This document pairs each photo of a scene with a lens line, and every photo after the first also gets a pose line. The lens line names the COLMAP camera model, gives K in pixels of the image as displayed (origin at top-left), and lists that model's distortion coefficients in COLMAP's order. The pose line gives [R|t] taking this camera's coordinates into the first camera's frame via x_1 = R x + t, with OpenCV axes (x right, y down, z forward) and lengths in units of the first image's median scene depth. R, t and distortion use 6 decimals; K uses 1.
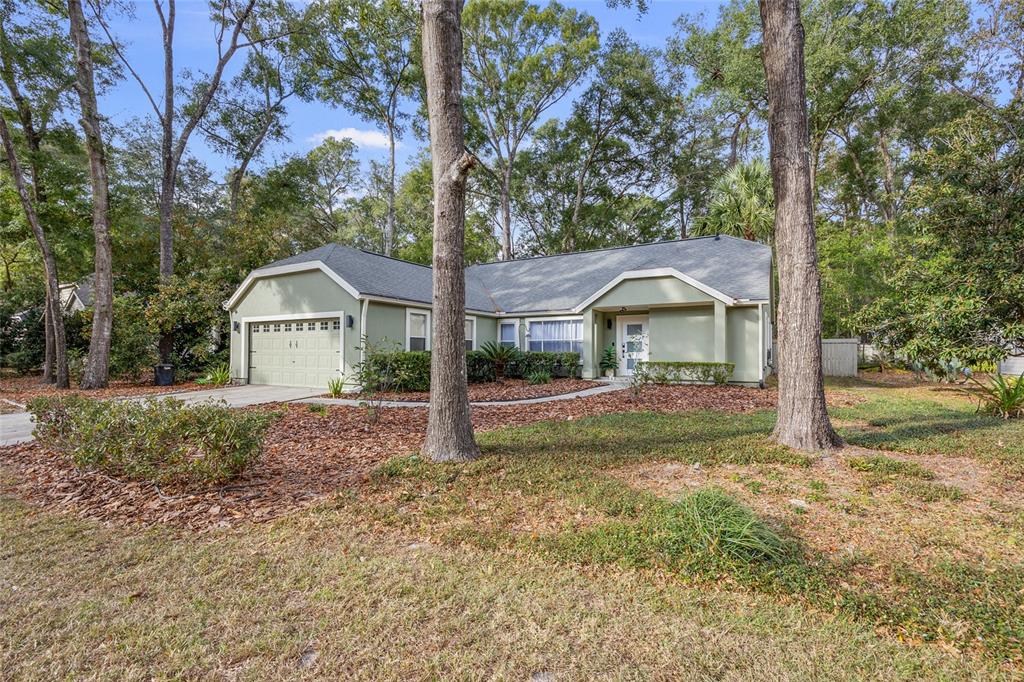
lens RADIAL K [[458.1, 0, 515.2], [0, 458.1, 350.5], [0, 0, 1]] dist [0.005584, 0.001400]
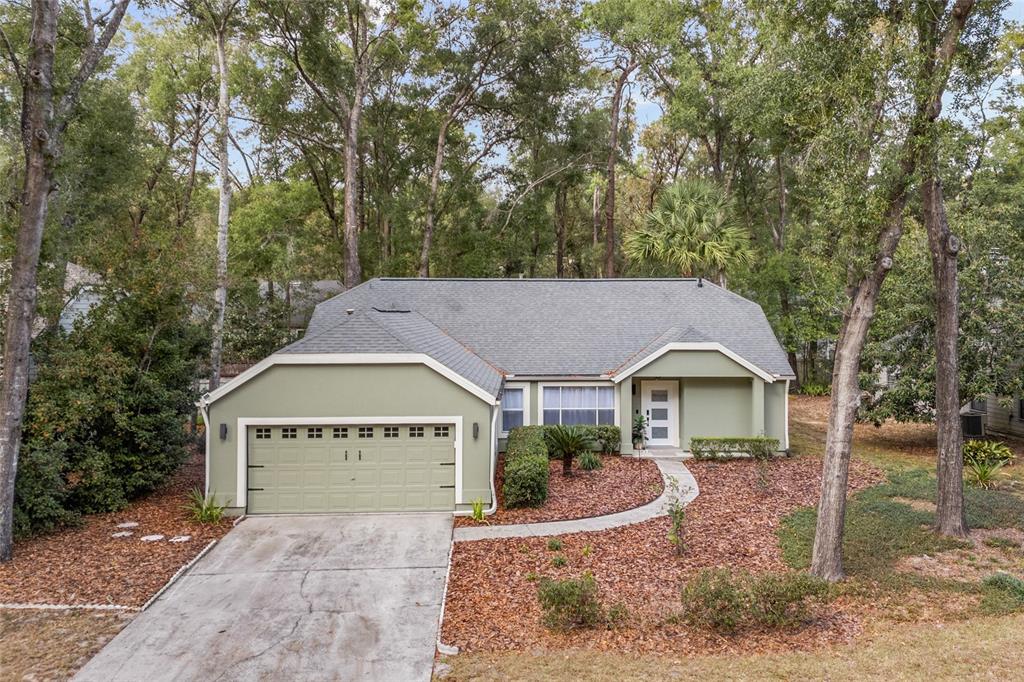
lens RADIAL K [[806.1, 0, 555.9], [0, 806.1, 318.4], [0, 0, 1]] dist [0.066909, -0.061581]
pose [[0.836295, -0.005191, 0.548255, -0.890249], [-0.003184, 0.999892, 0.014323, -0.246631], [-0.548271, -0.013724, 0.836188, -0.277722]]
